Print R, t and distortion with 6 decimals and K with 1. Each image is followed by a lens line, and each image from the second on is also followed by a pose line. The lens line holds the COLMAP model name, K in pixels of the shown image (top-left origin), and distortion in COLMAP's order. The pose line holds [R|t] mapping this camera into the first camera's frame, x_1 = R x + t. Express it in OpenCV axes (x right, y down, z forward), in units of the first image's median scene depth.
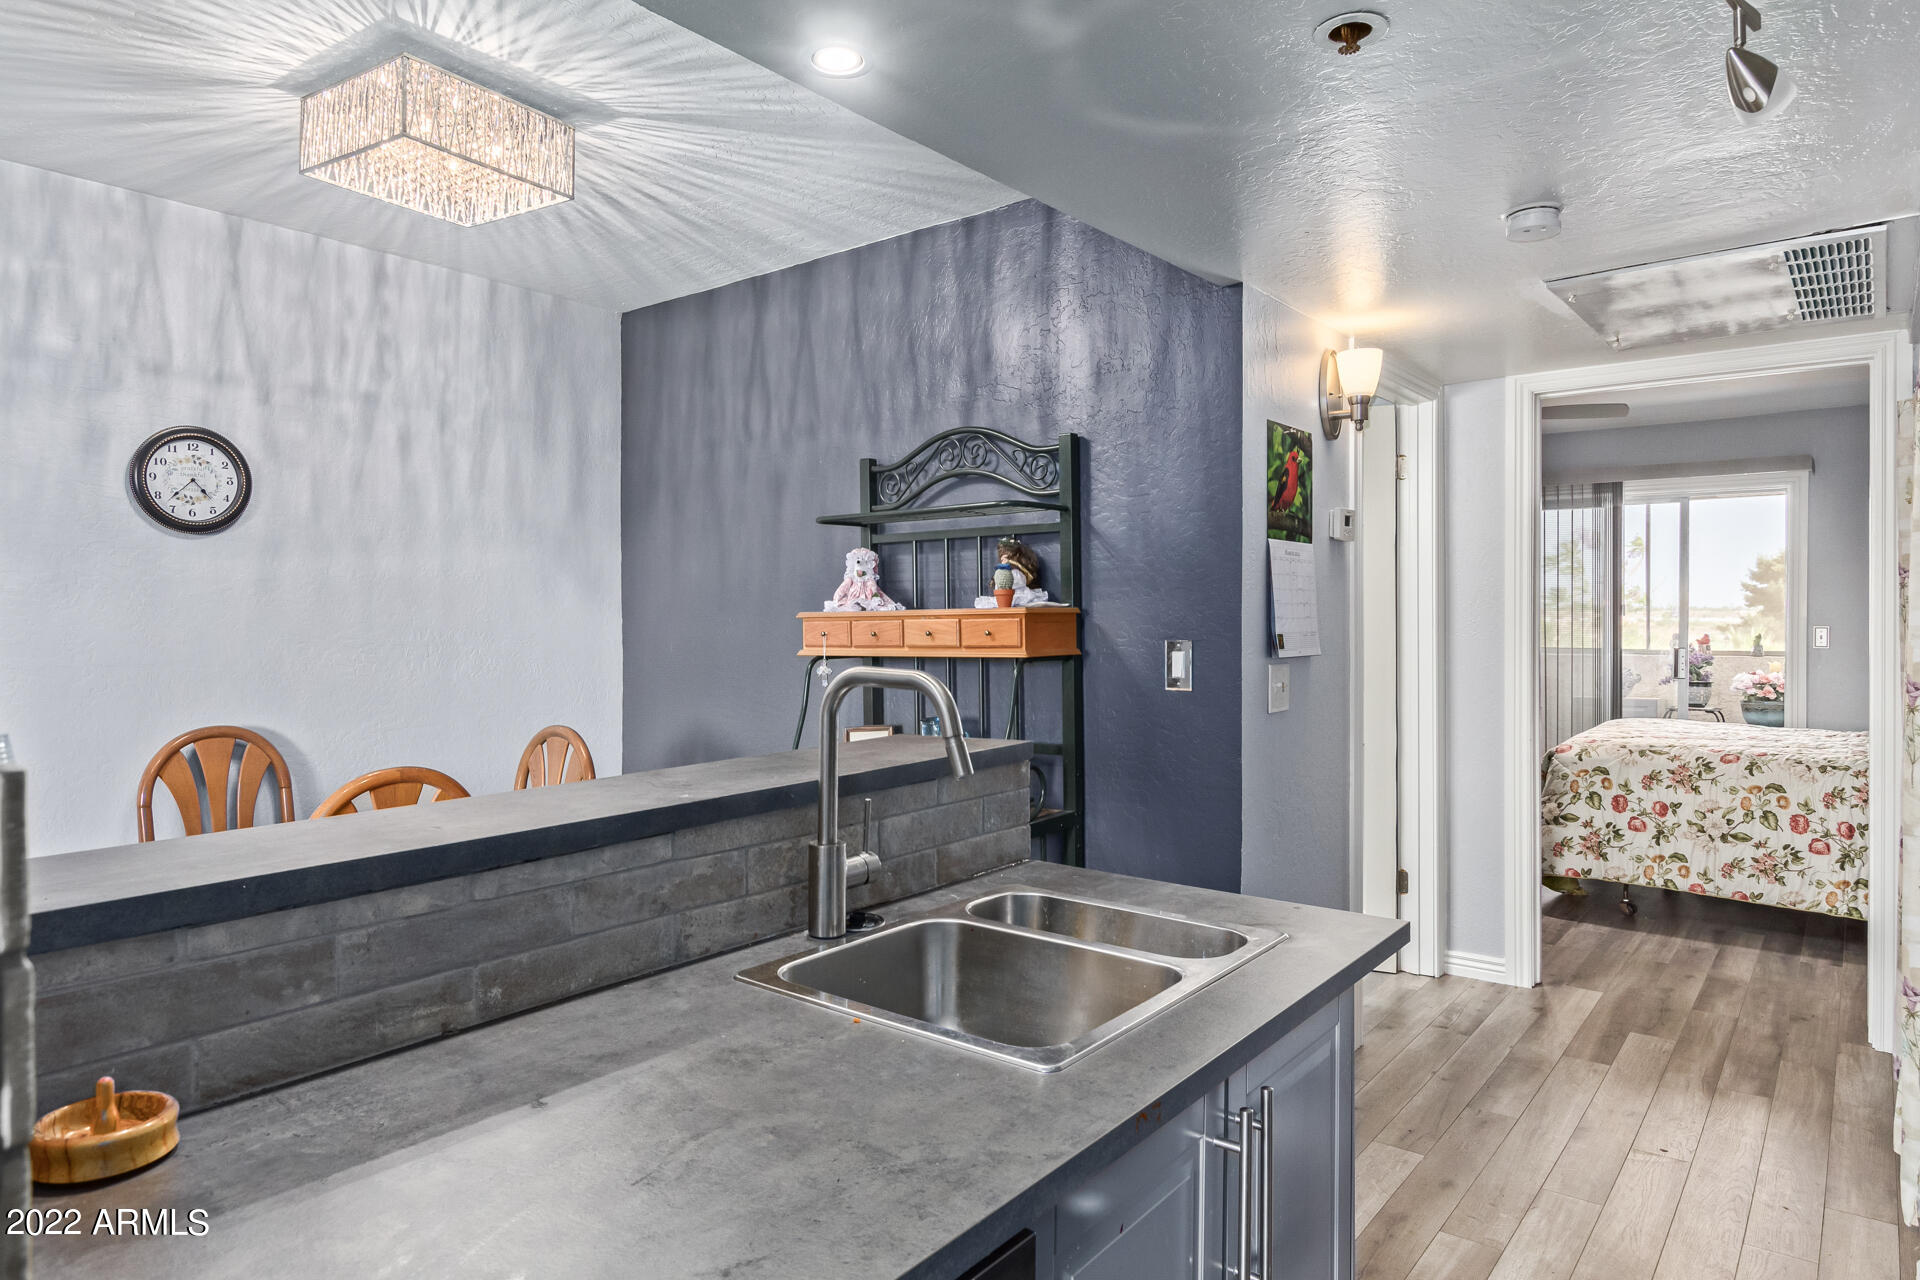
lens RADIAL K [[1153.3, 0, 961.1], [0, 1153.3, 622.0], [0, 0, 1]] dist [0.000740, -0.005626]
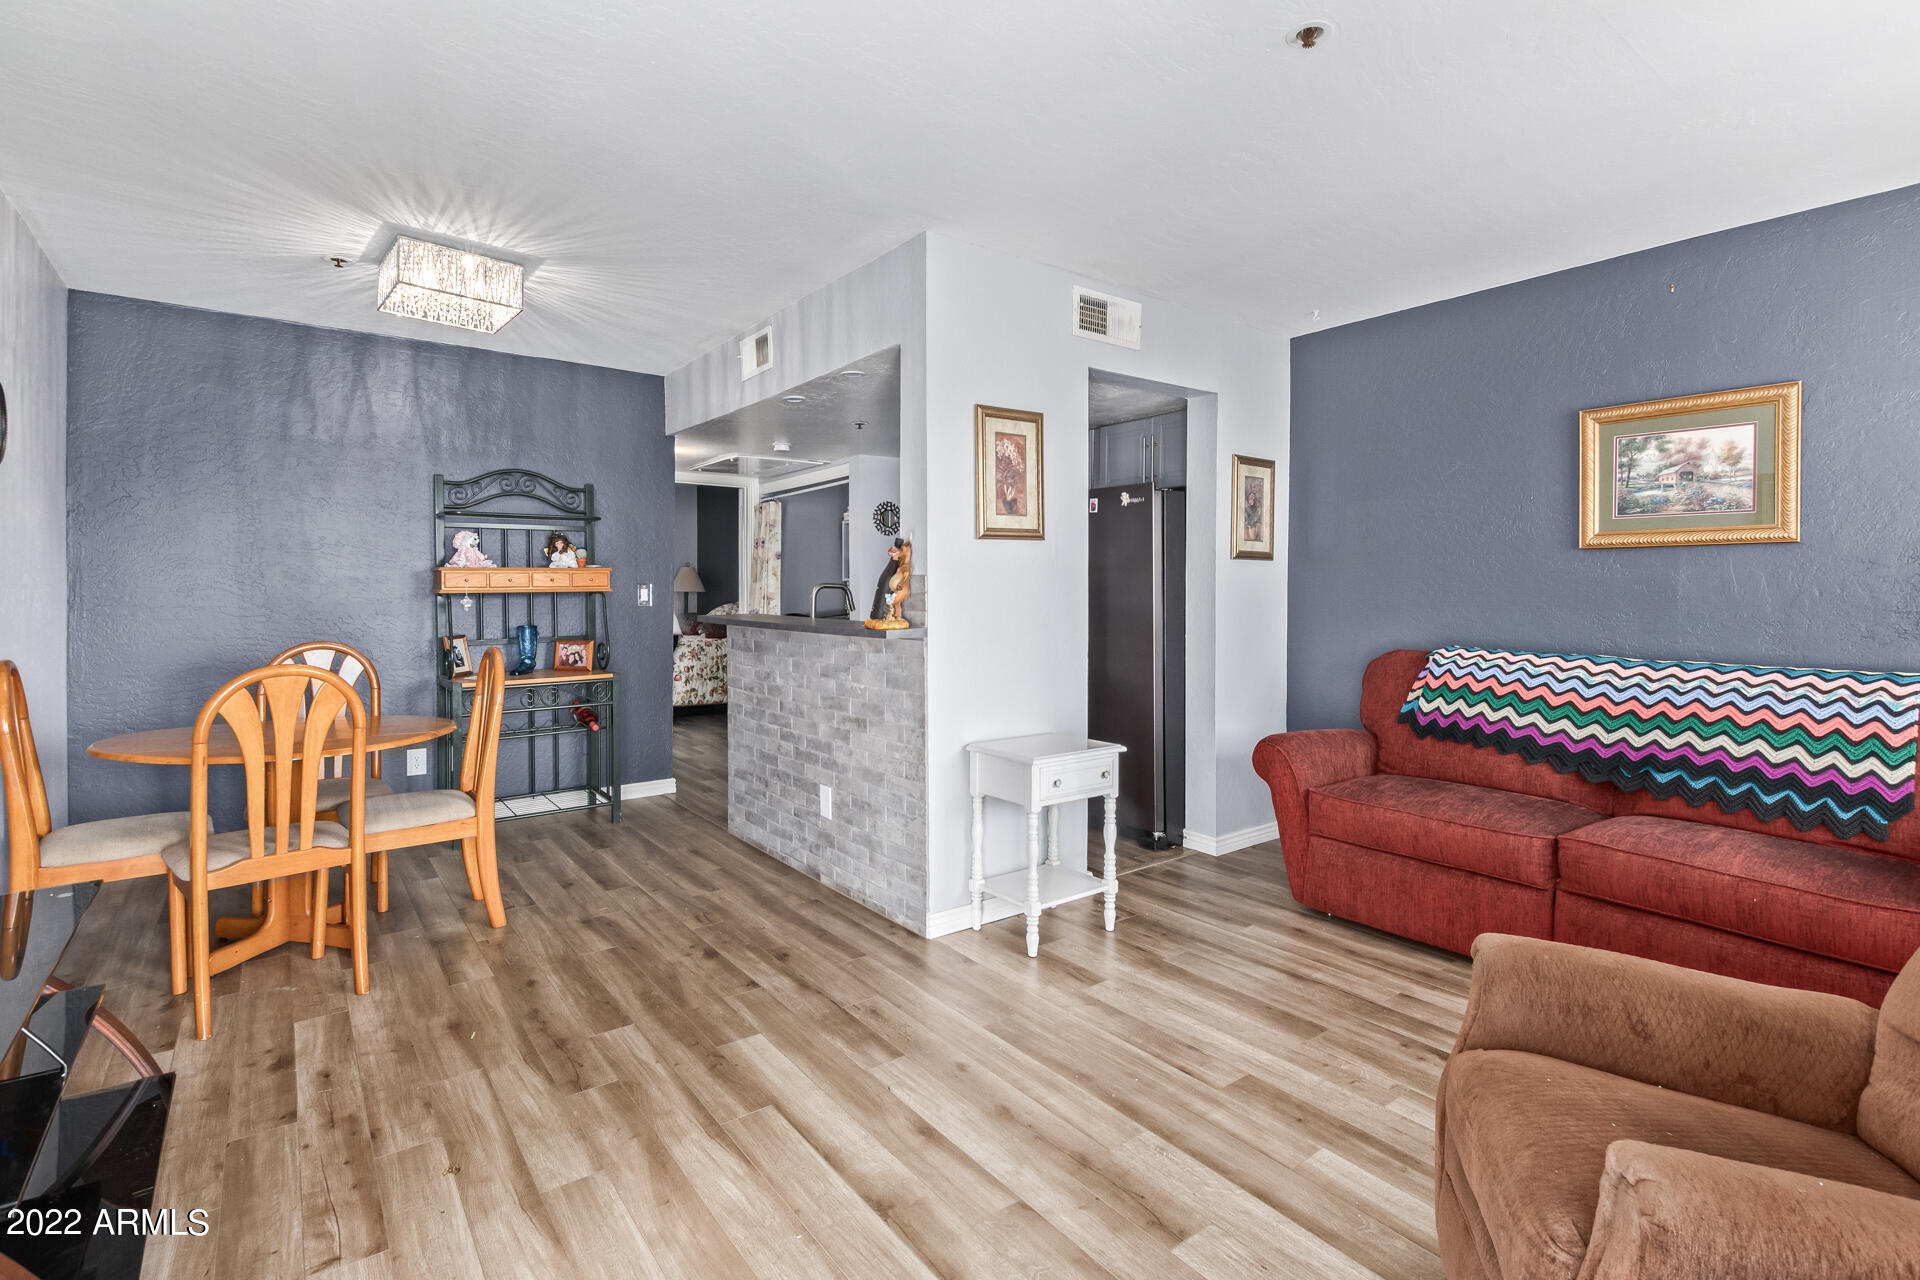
lens RADIAL K [[880.5, 0, 948.1], [0, 880.5, 610.1], [0, 0, 1]] dist [0.009015, -0.003985]
pose [[0.256198, -0.017613, 0.966464, -1.179661], [0.004854, 0.999845, 0.016935, 0.035266], [-0.966612, 0.000353, 0.256243, -0.031023]]
